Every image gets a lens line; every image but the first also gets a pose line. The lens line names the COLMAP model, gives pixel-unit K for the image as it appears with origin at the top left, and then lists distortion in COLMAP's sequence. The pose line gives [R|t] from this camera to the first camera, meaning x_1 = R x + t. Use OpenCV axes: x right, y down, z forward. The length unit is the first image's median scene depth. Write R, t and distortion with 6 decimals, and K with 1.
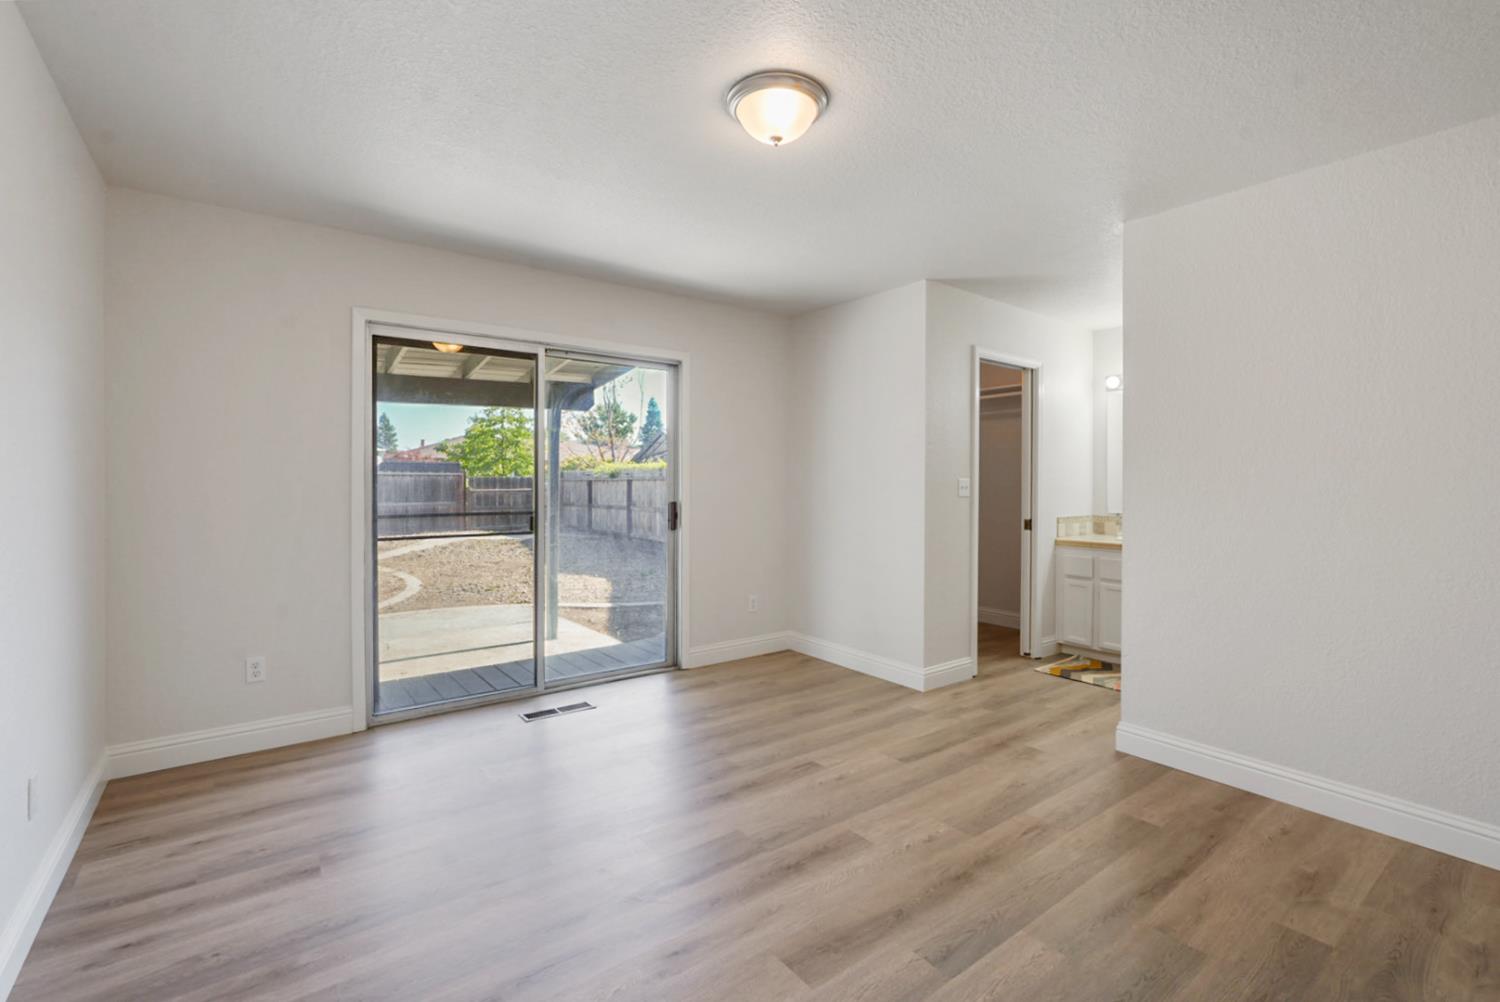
lens RADIAL K [[674.3, 0, 745.0], [0, 674.3, 489.3], [0, 0, 1]] dist [-0.010417, 0.007793]
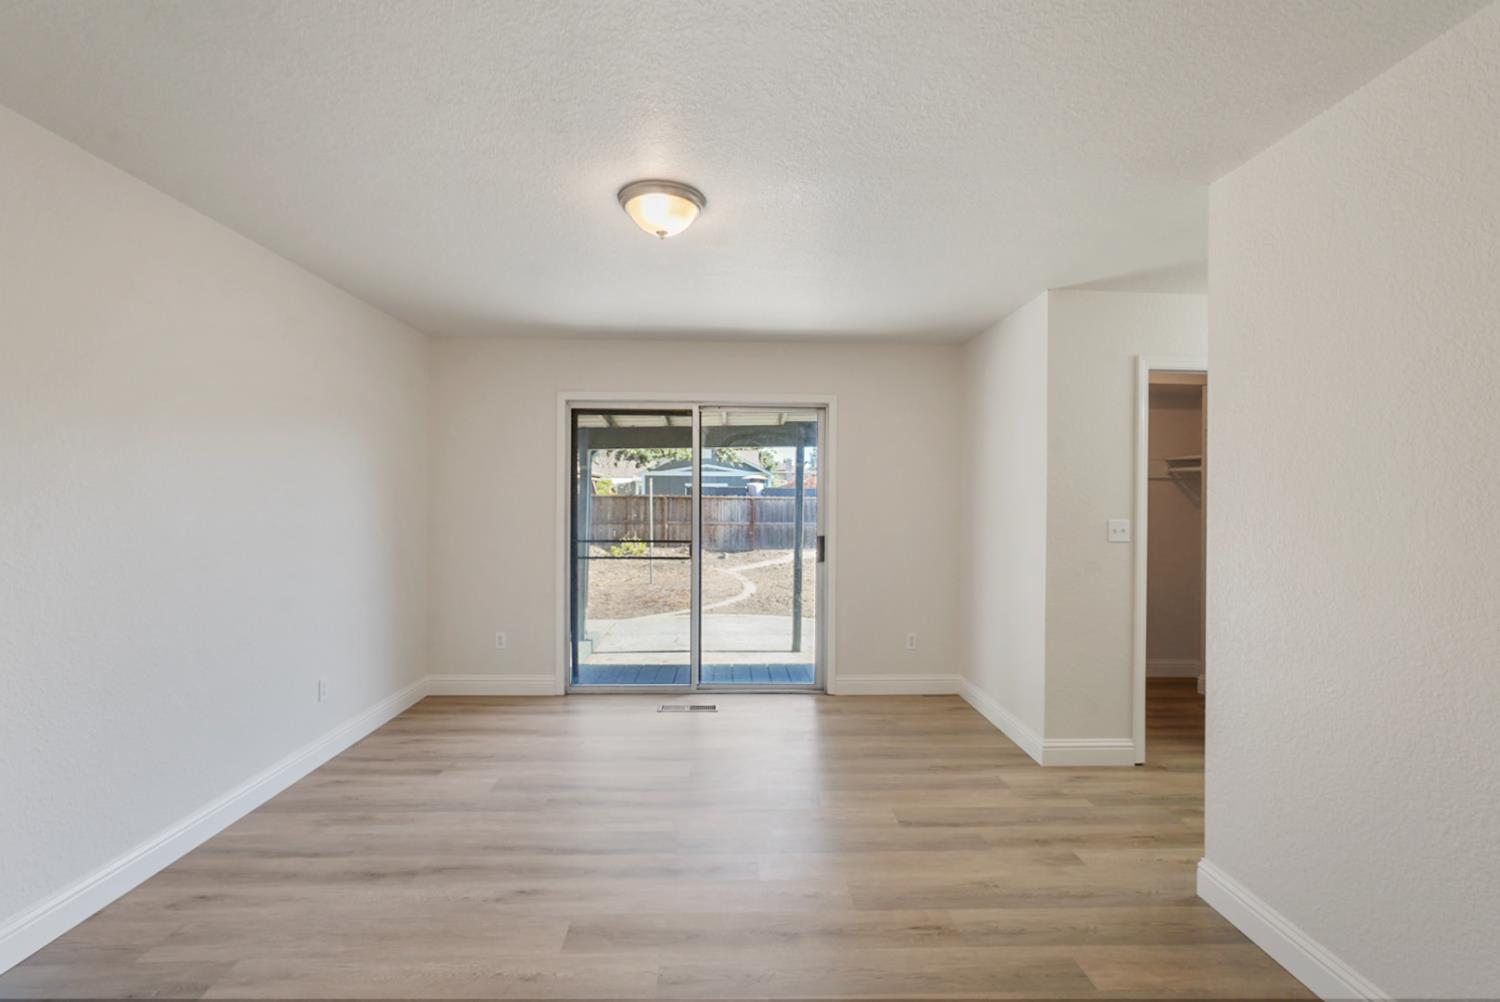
lens RADIAL K [[657.3, 0, 748.8], [0, 657.3, 505.8], [0, 0, 1]] dist [-0.013096, 0.007397]
pose [[0.817226, 0.007374, -0.576270, 0.478007], [-0.010106, 0.999948, -0.001535, -0.031345], [0.576229, 0.007078, 0.817258, 0.100132]]
